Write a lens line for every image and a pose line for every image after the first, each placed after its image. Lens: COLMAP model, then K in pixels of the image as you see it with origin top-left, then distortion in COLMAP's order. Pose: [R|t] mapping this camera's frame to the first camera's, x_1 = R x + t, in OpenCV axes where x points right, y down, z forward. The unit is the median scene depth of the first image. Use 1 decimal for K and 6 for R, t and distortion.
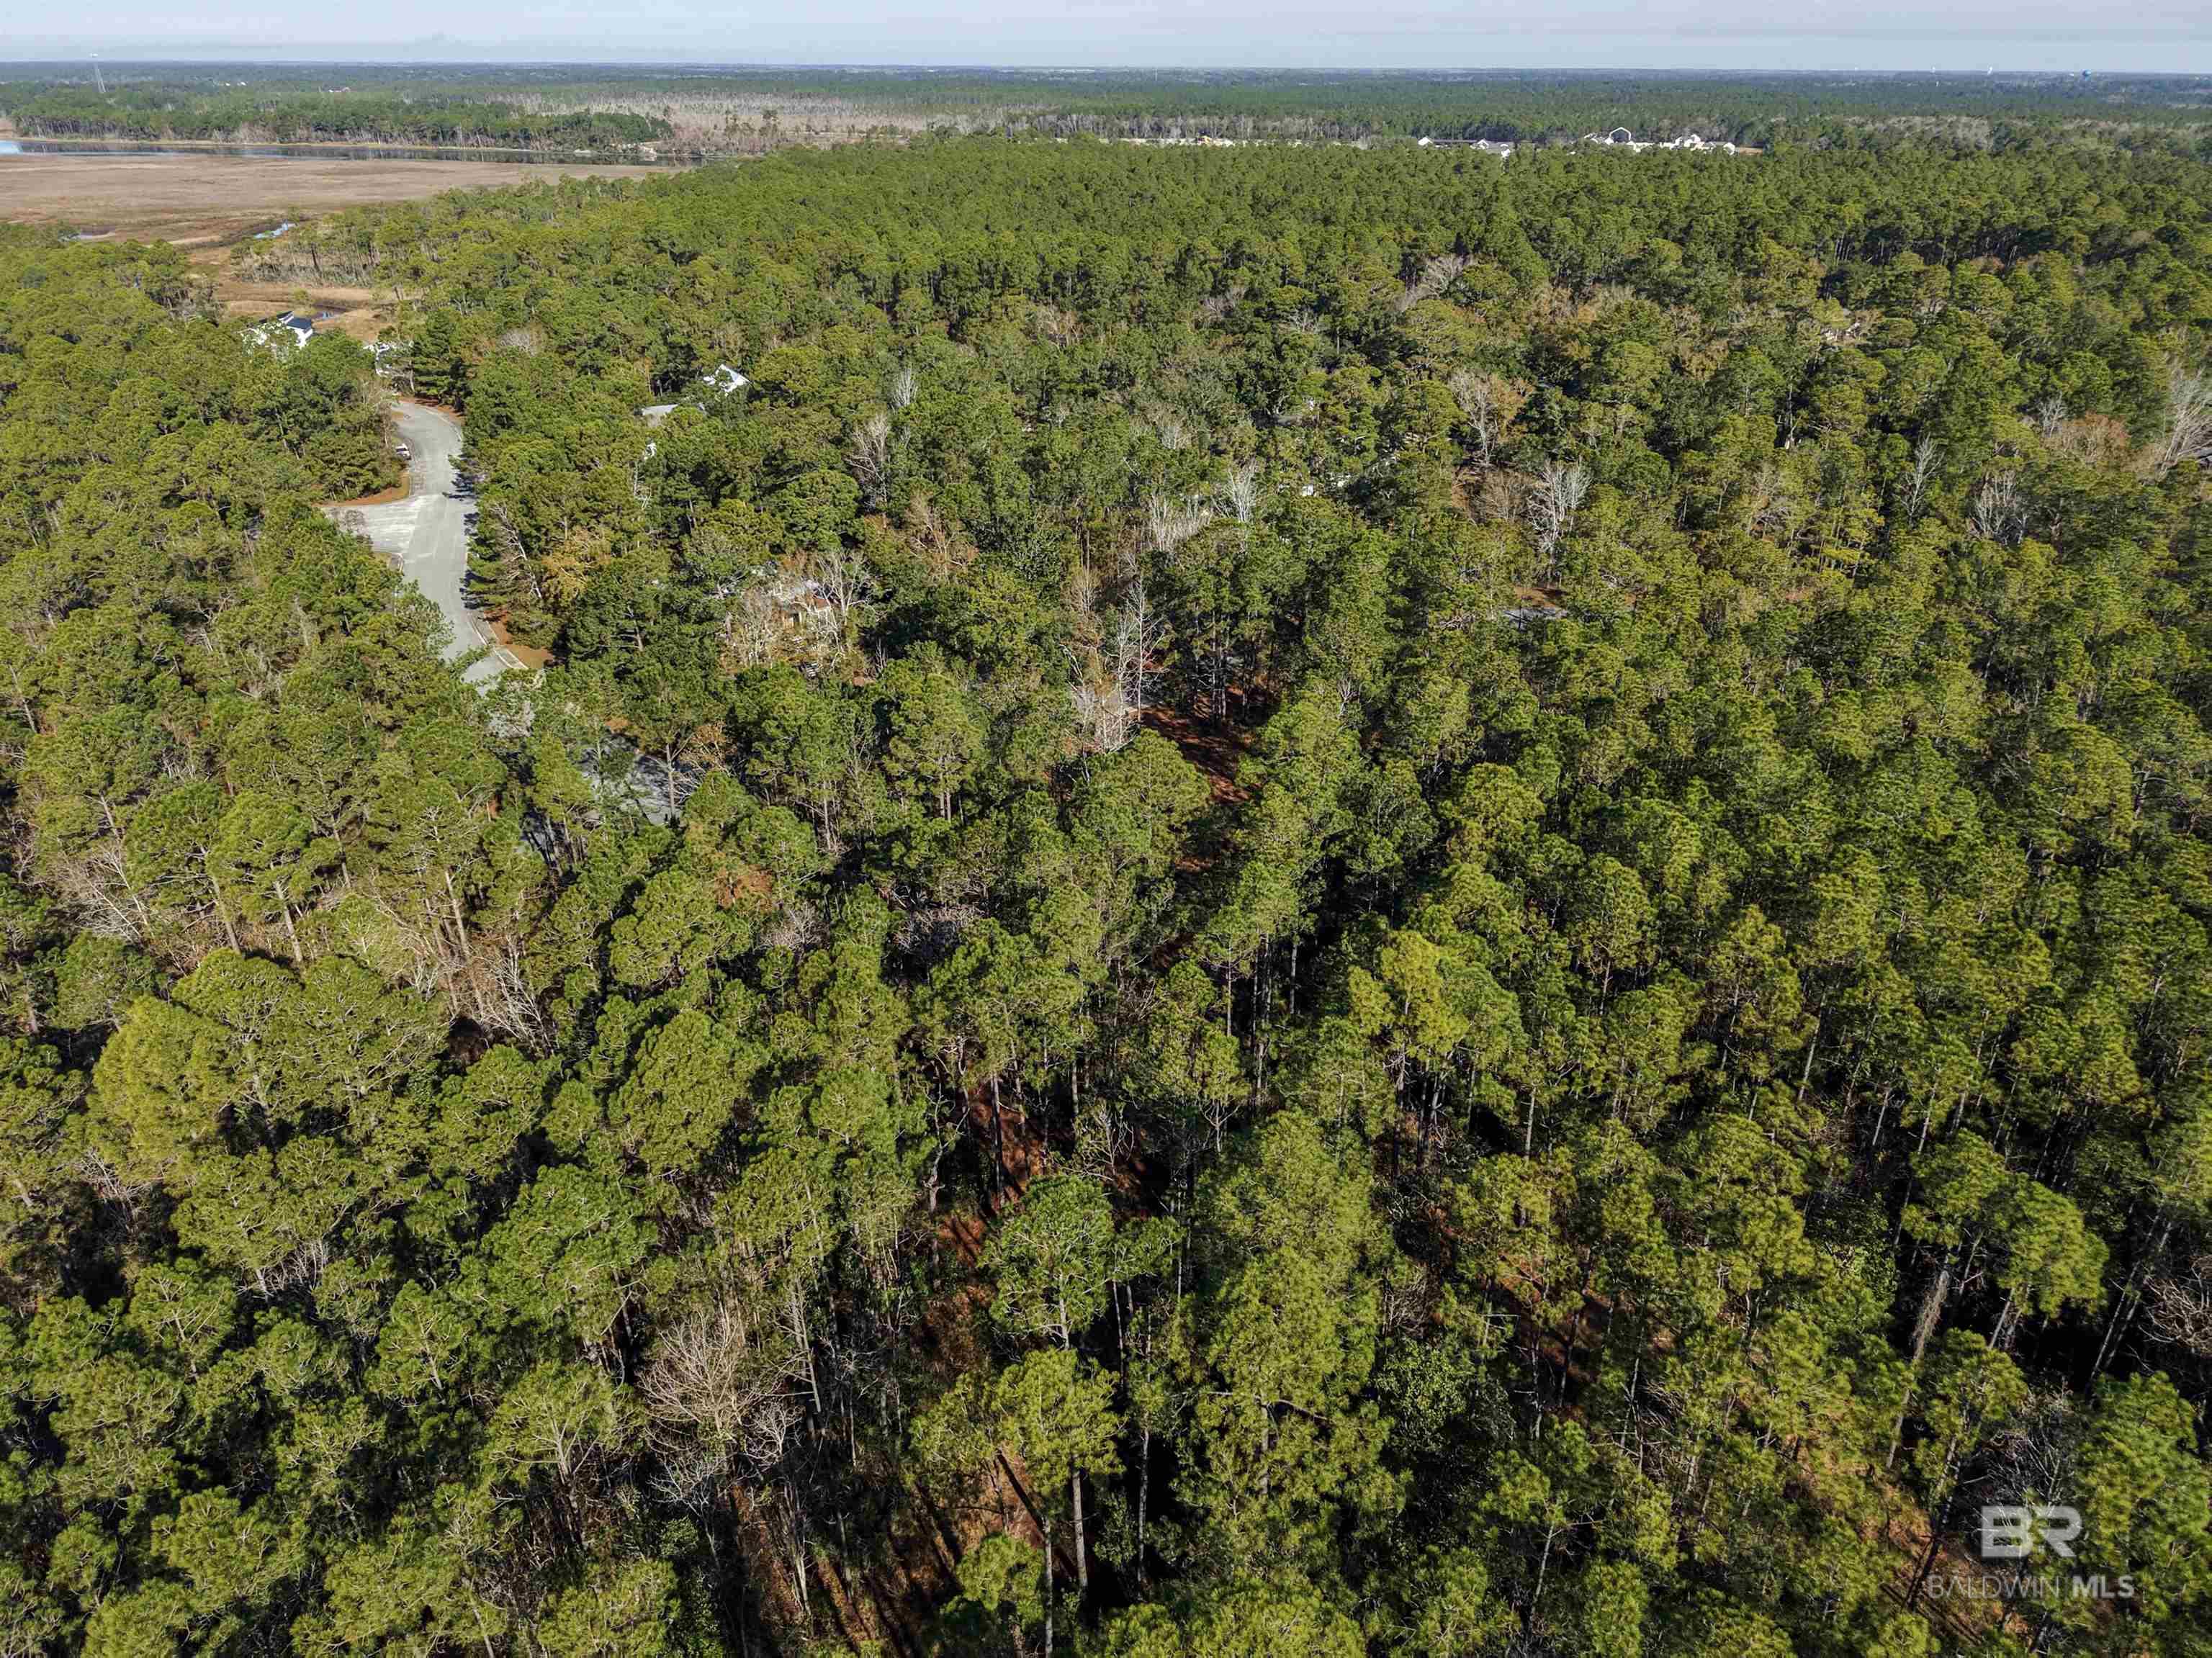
lens RADIAL K [[1493.1, 0, 1106.0], [0, 1493.1, 829.0], [0, 0, 1]] dist [0.021632, -0.024923]
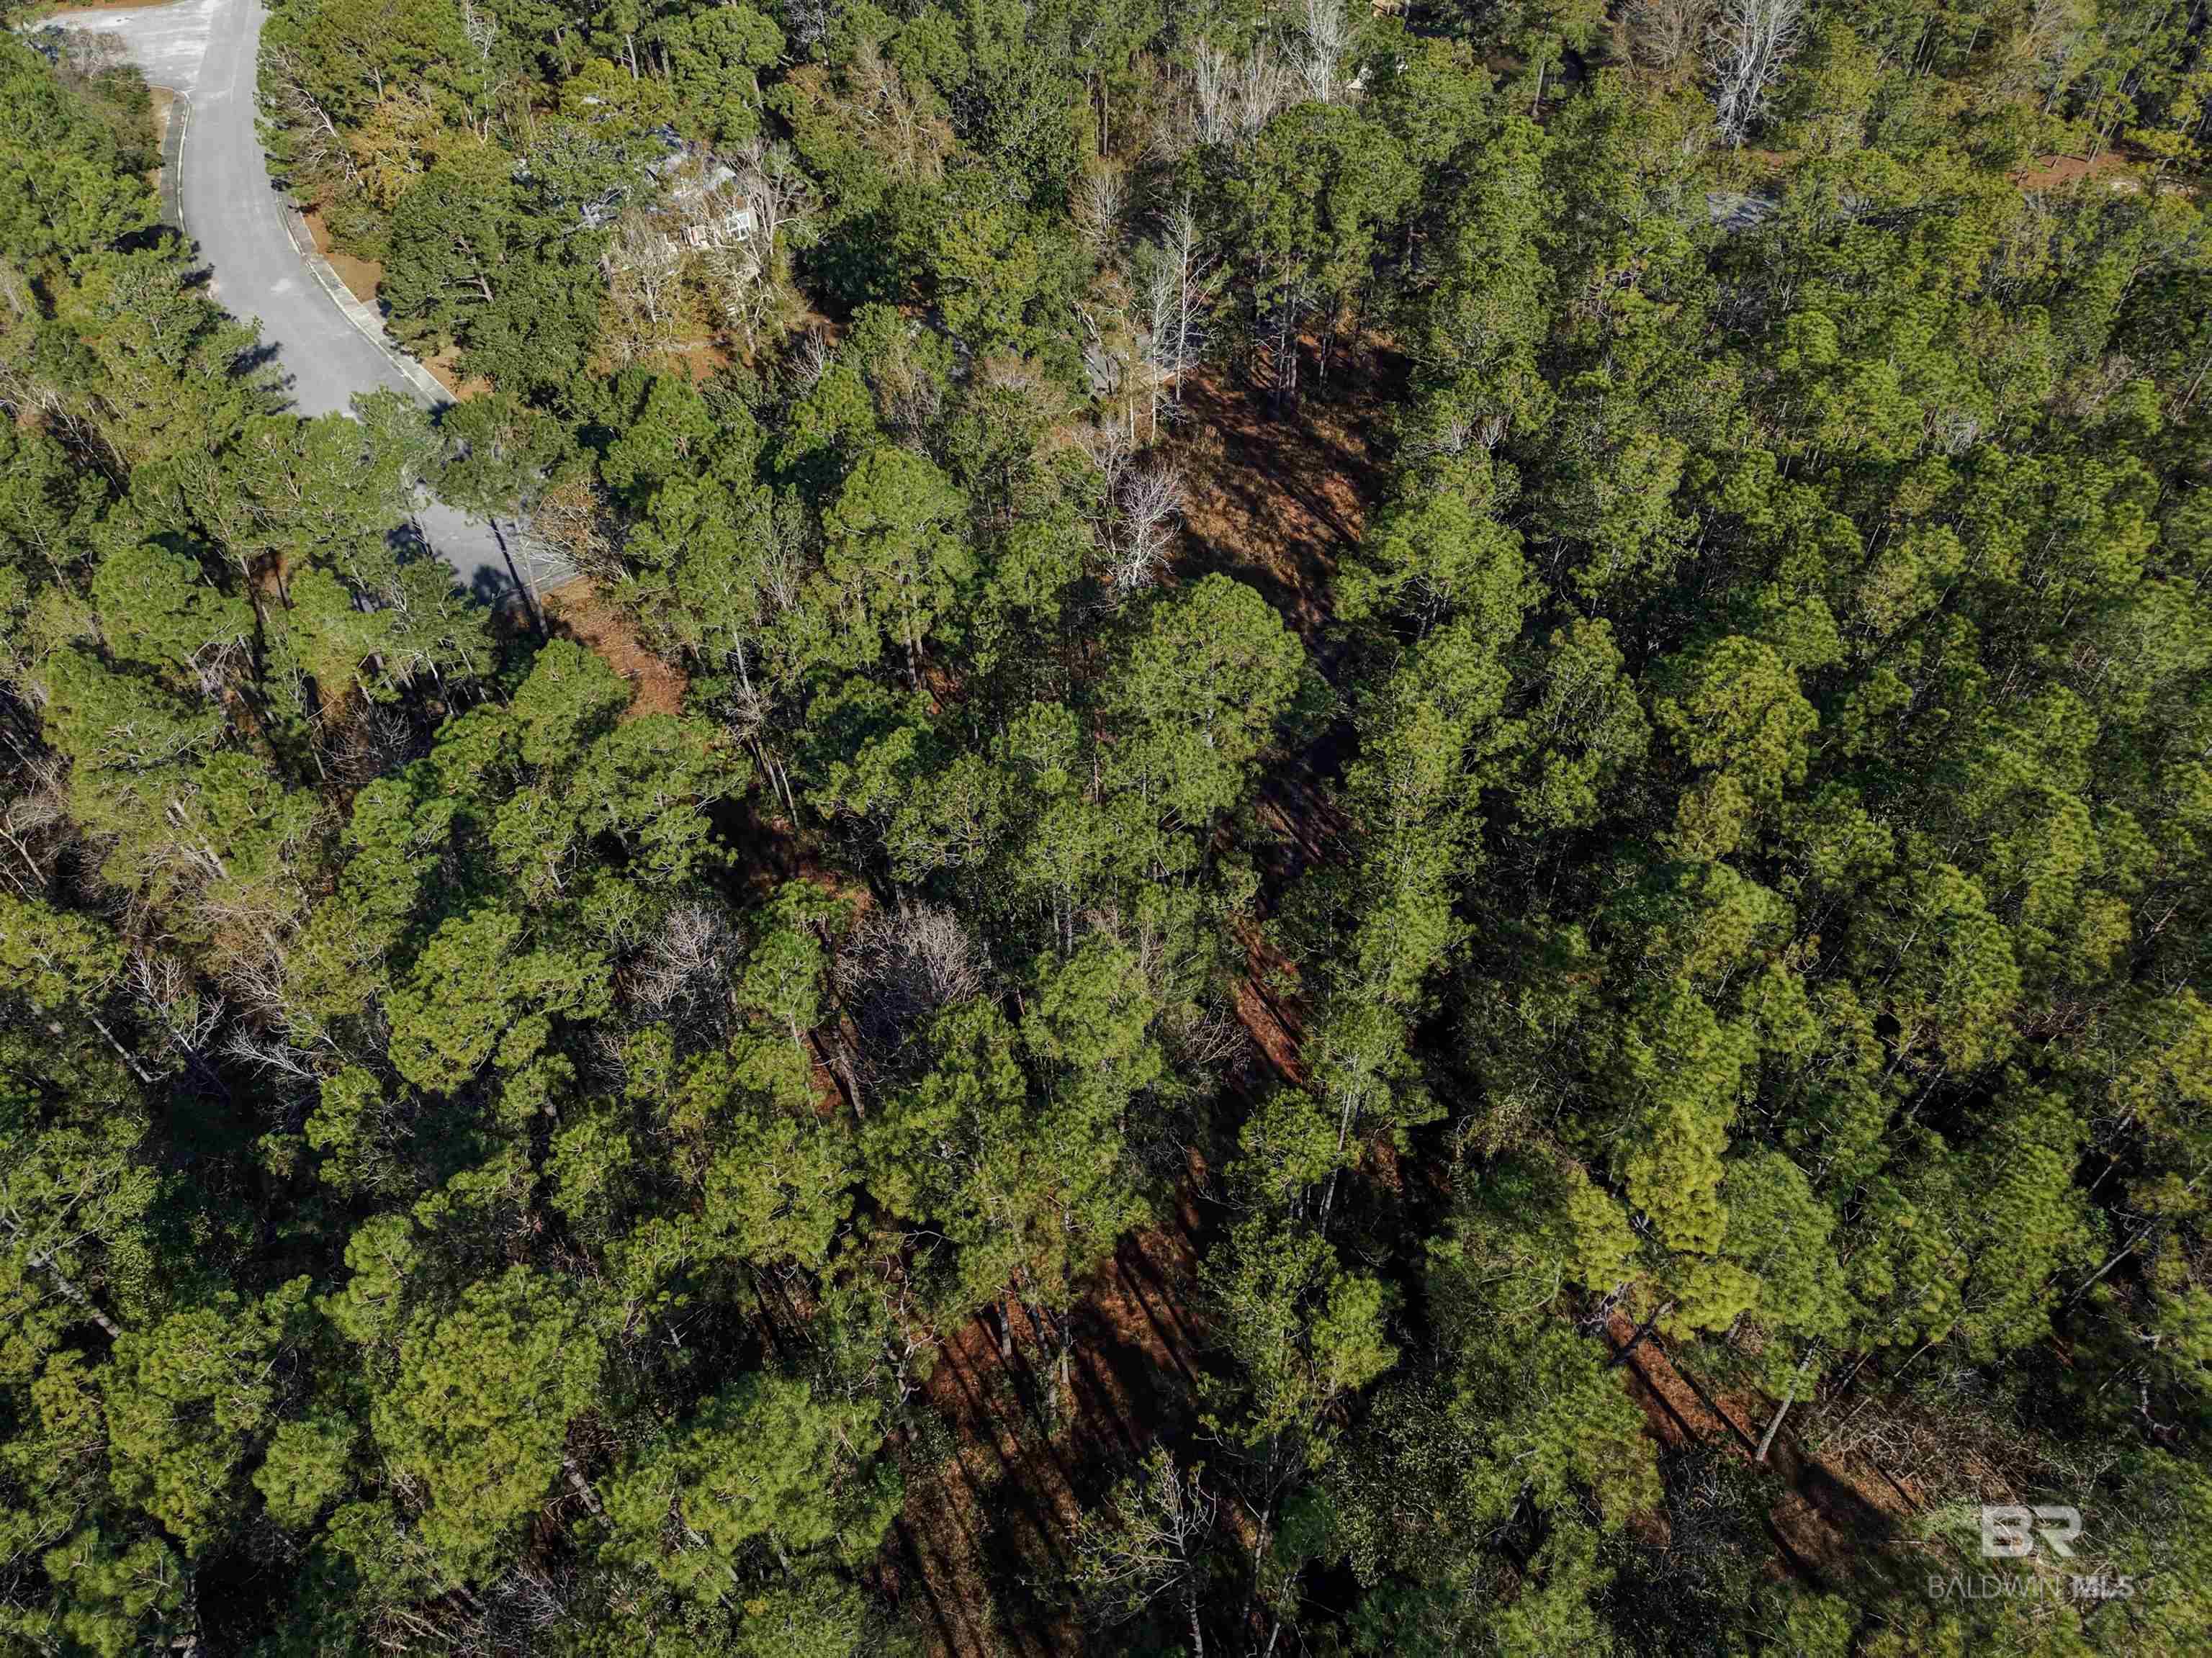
lens RADIAL K [[1509.5, 0, 1106.0], [0, 1509.5, 829.0], [0, 0, 1]] dist [-0.013982, 0.004063]
pose [[0.999993, 0.003466, 0.001003, -0.013369], [-0.003602, 0.942997, 0.332780, -0.120868], [0.000207, -0.332782, 0.943004, 0.233015]]
